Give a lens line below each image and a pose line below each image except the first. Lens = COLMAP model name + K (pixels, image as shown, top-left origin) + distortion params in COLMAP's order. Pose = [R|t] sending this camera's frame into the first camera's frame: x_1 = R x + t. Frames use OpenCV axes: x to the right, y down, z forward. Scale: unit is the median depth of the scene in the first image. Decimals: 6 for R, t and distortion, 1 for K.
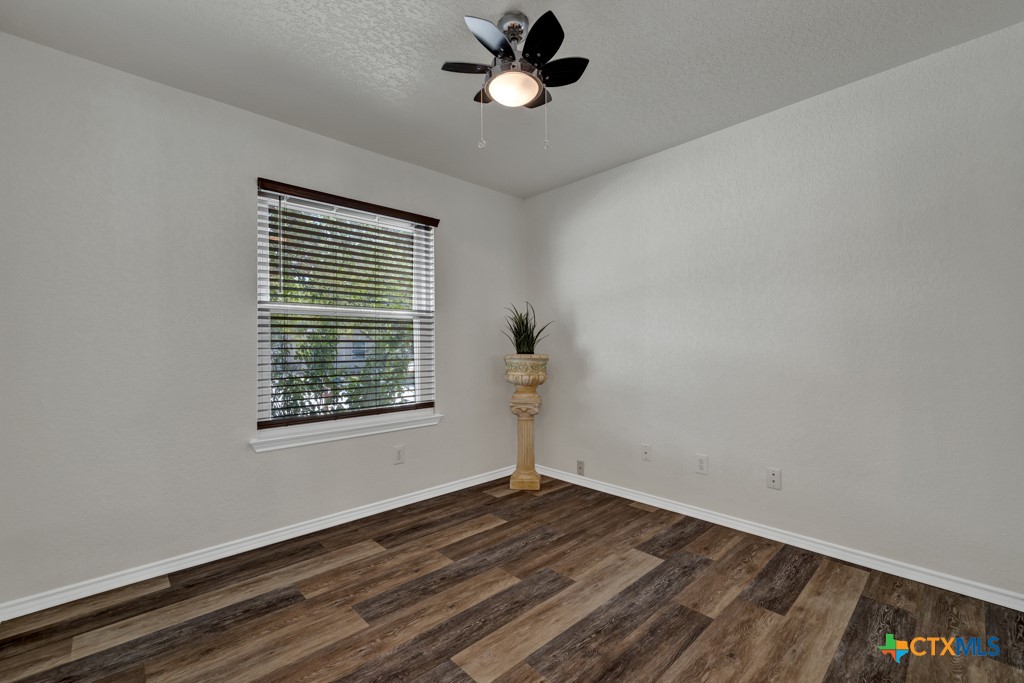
lens RADIAL K [[443.9, 0, 500.1], [0, 443.9, 347.3], [0, 0, 1]] dist [-0.001247, 0.000249]
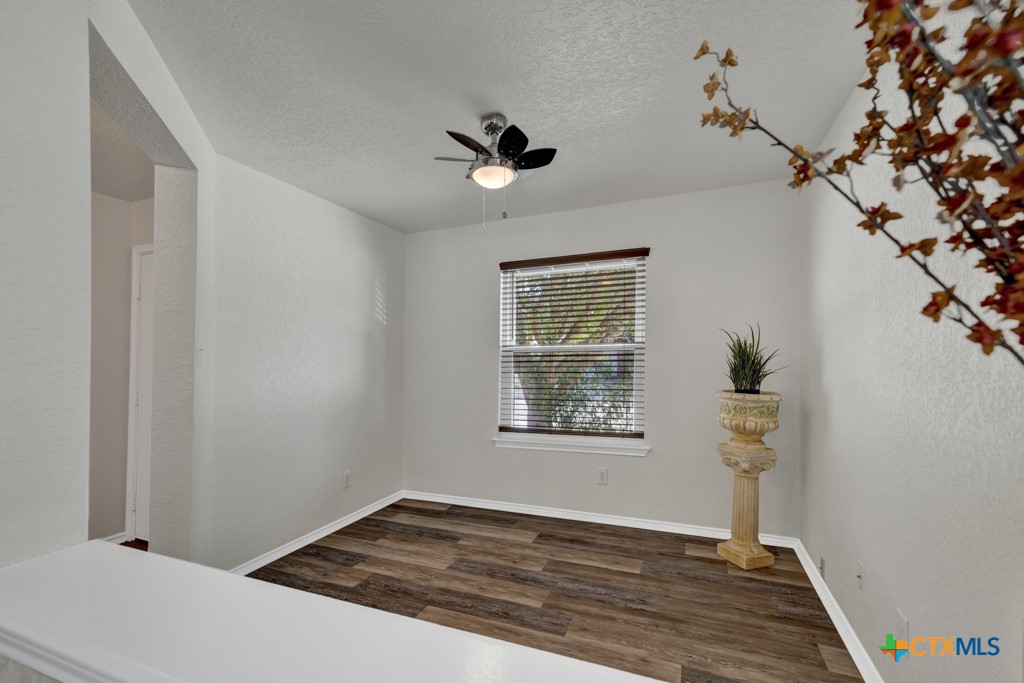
lens RADIAL K [[443.9, 0, 500.1], [0, 443.9, 347.3], [0, 0, 1]] dist [-0.001247, 0.000249]
pose [[0.416809, -0.011381, -0.908923, 0.830844], [0.004217, 0.999935, -0.010587, -0.083453], [0.908984, 0.000580, 0.416830, 0.379573]]
